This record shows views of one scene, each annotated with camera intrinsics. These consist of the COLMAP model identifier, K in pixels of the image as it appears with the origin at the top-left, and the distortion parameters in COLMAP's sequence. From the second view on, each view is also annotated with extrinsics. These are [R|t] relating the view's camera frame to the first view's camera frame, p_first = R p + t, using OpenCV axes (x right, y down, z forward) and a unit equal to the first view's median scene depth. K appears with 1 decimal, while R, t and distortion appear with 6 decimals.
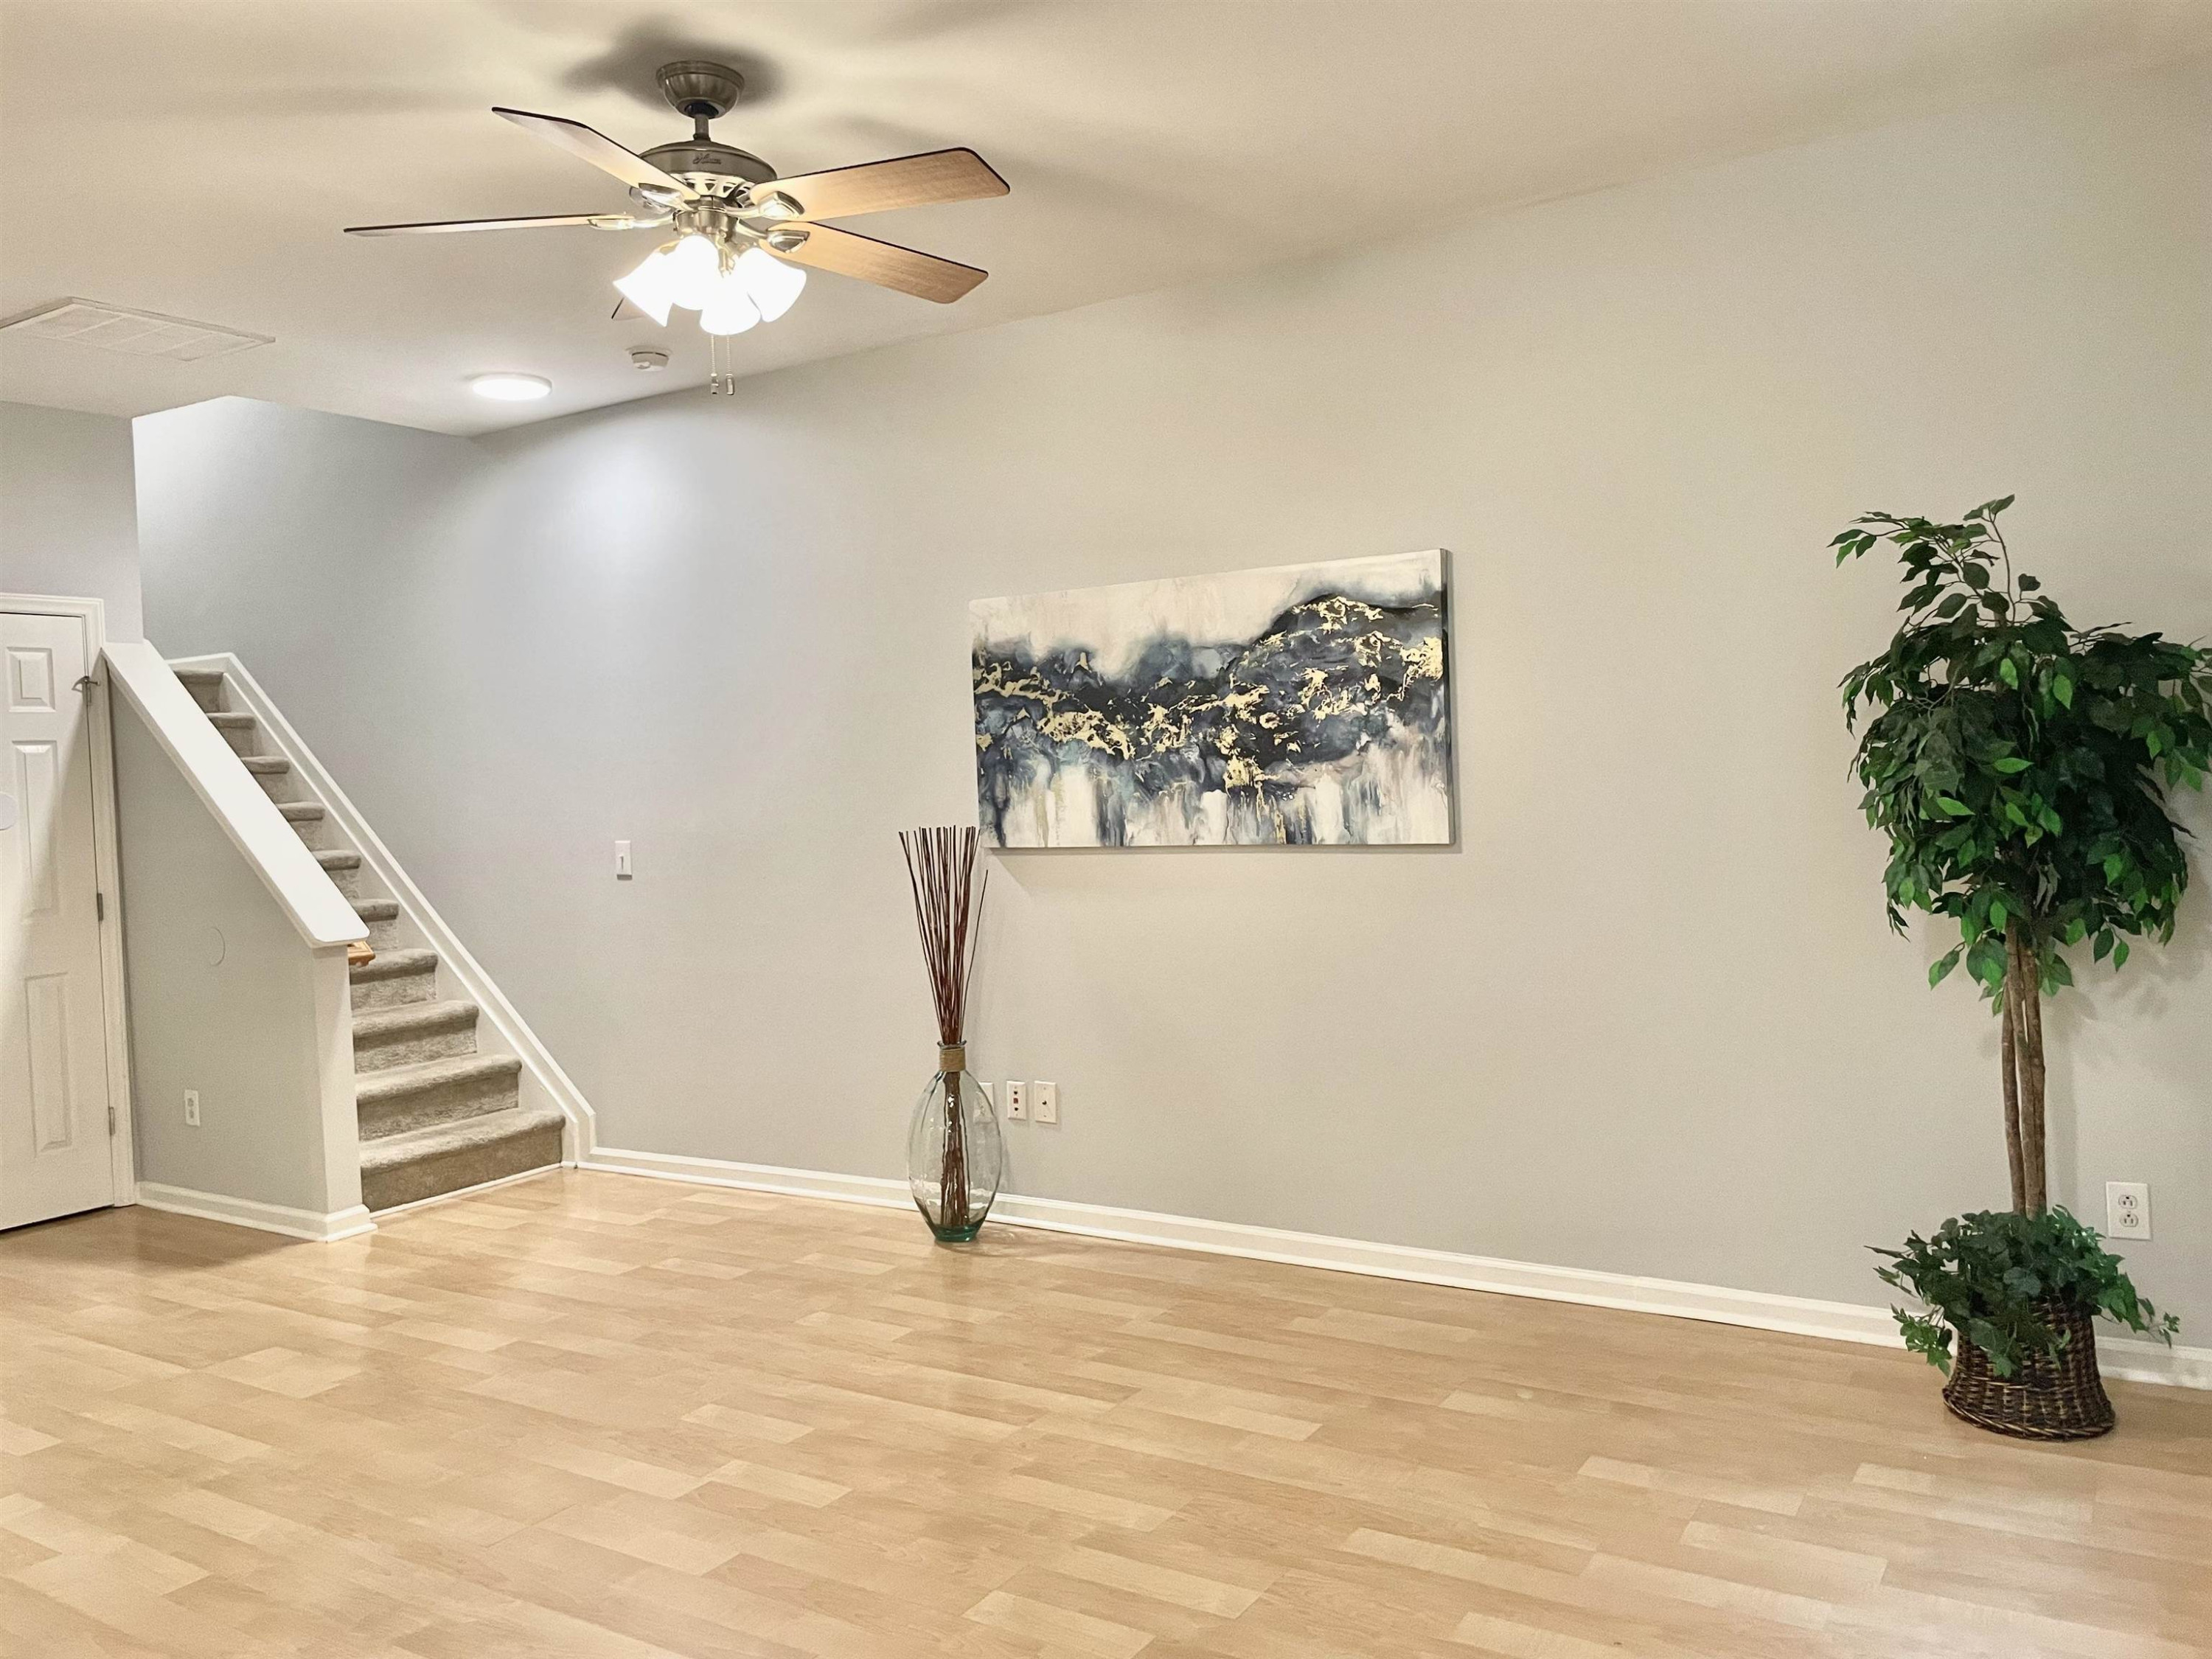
lens RADIAL K [[1650.0, 0, 1110.3], [0, 1650.0, 809.5], [0, 0, 1]] dist [0.128898, -0.170139]
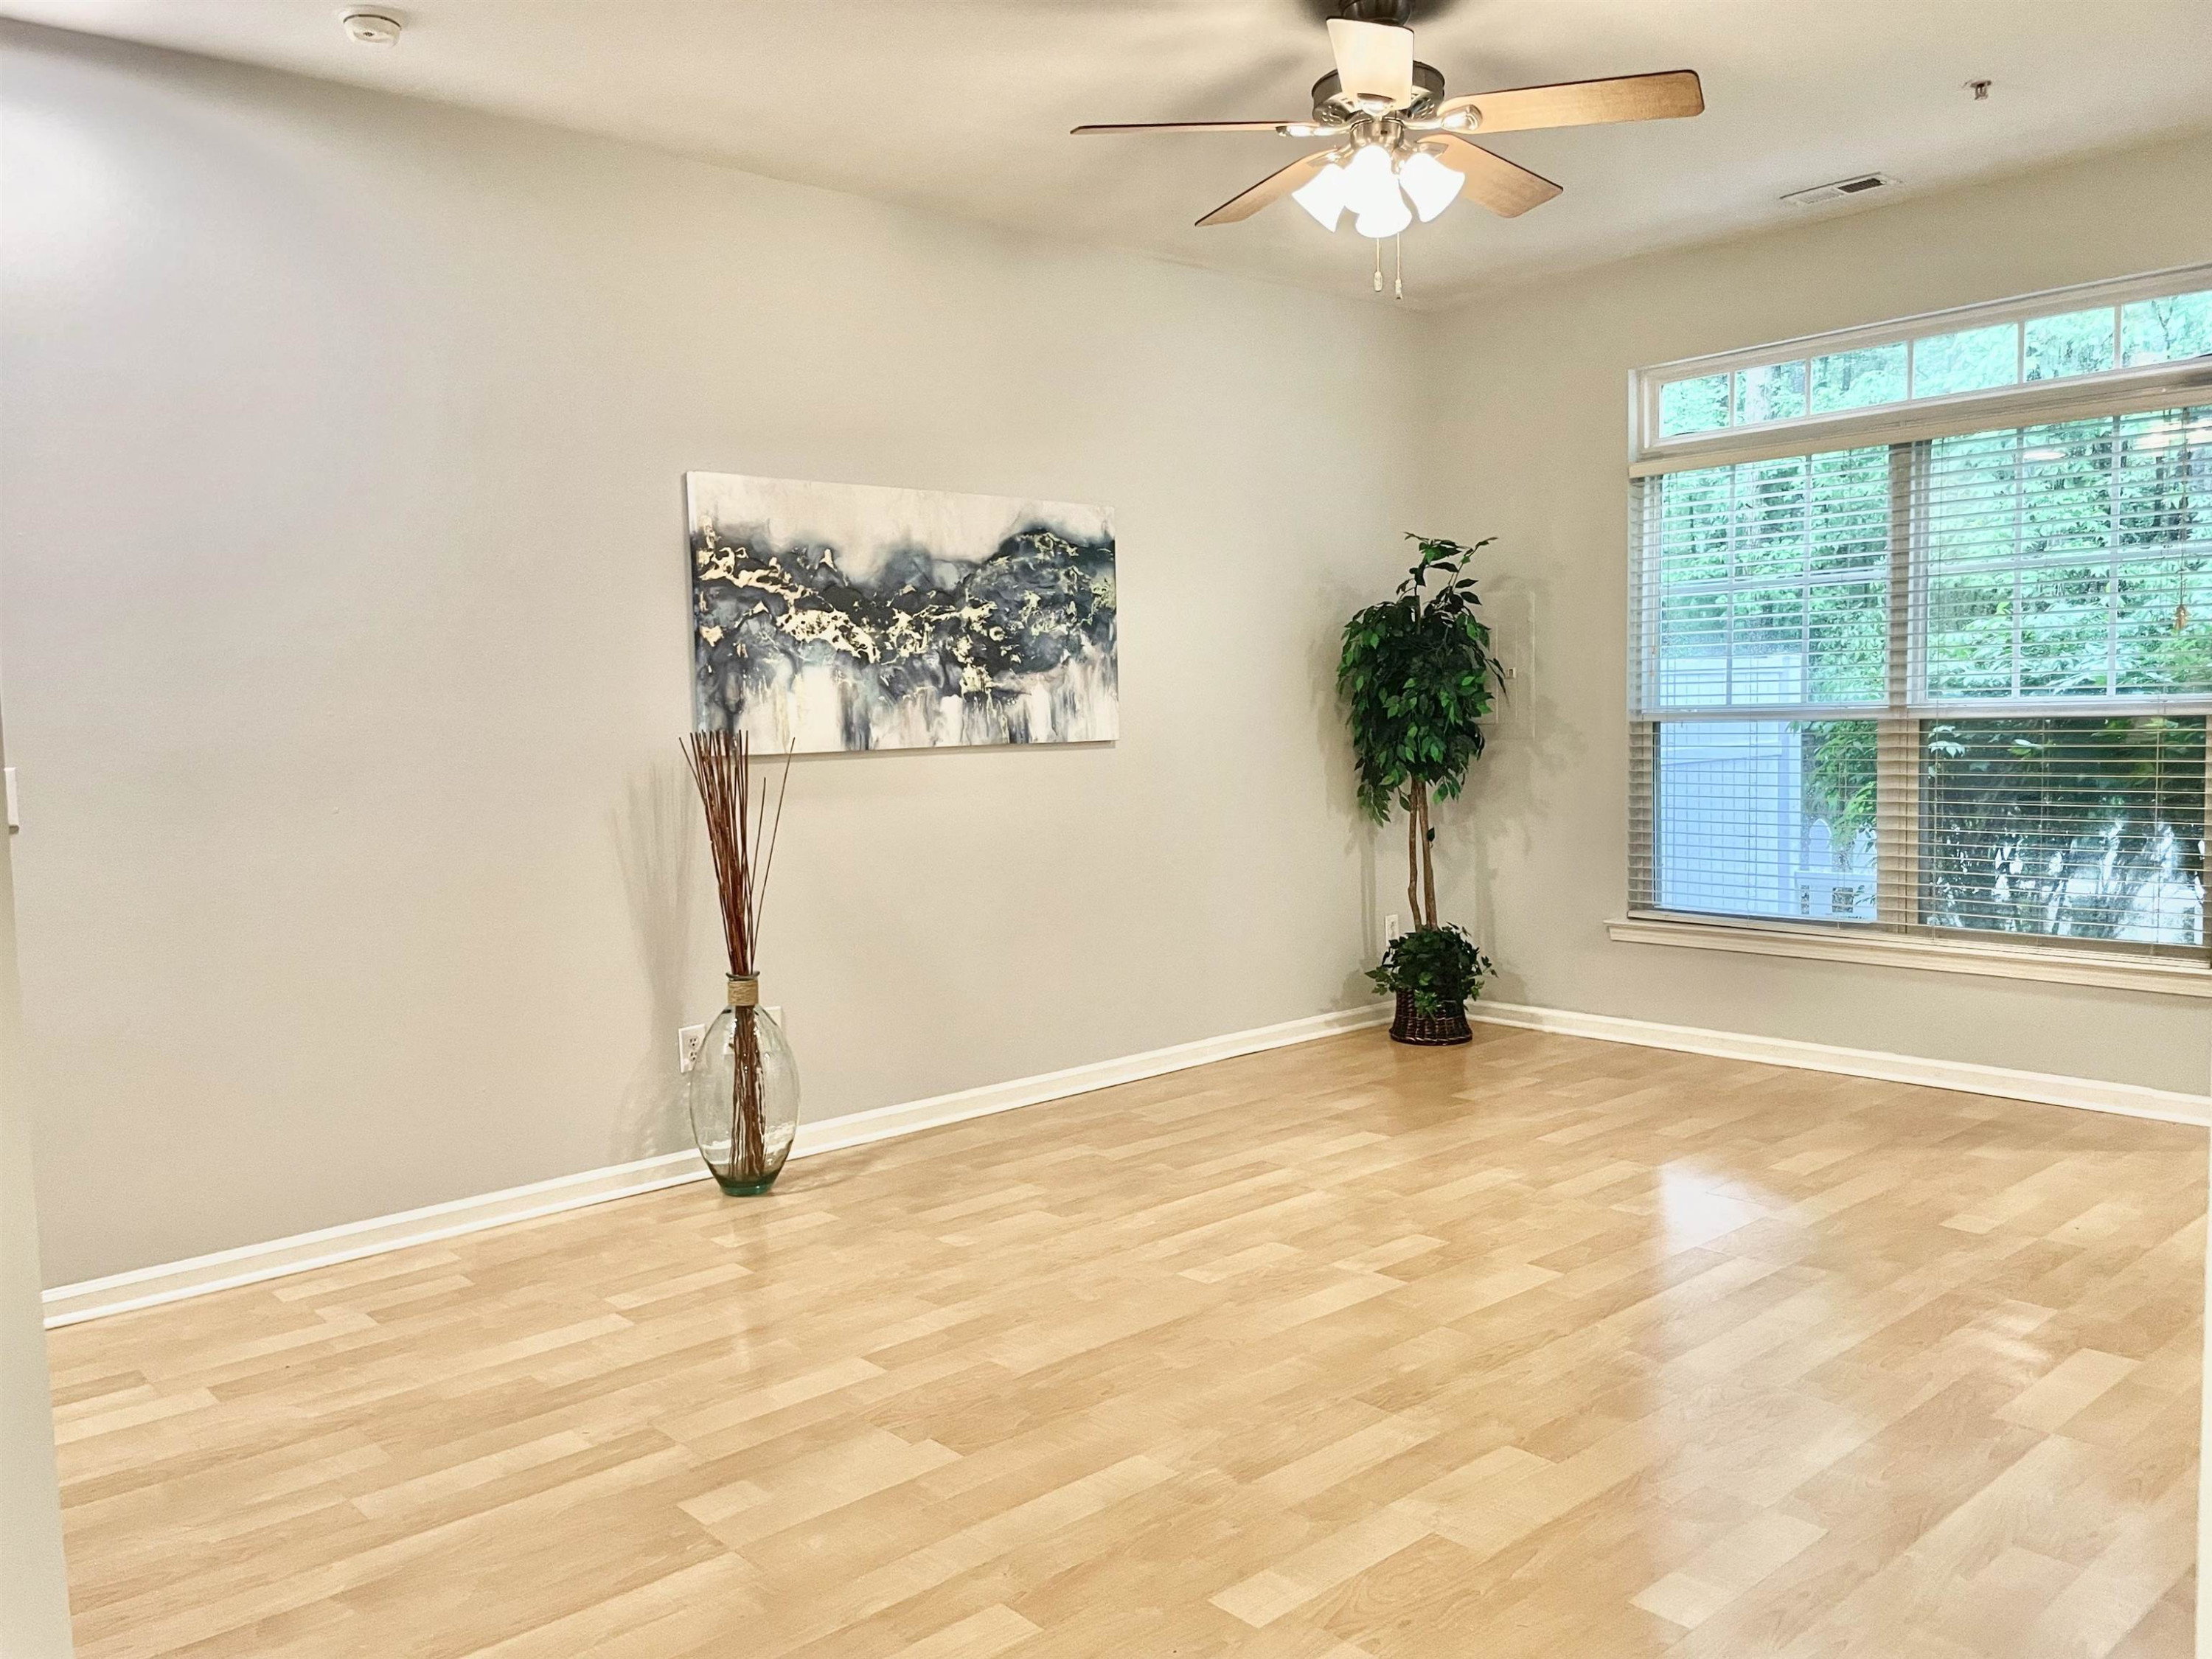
lens RADIAL K [[1628.5, 0, 1106.0], [0, 1628.5, 829.5], [0, 0, 1]] dist [0.107090, -0.152798]
pose [[0.295927, -0.041839, 0.954294, -0.922043], [0.034865, 0.998848, 0.032980, 0.044110], [-0.954574, 0.023512, 0.297045, 0.585532]]
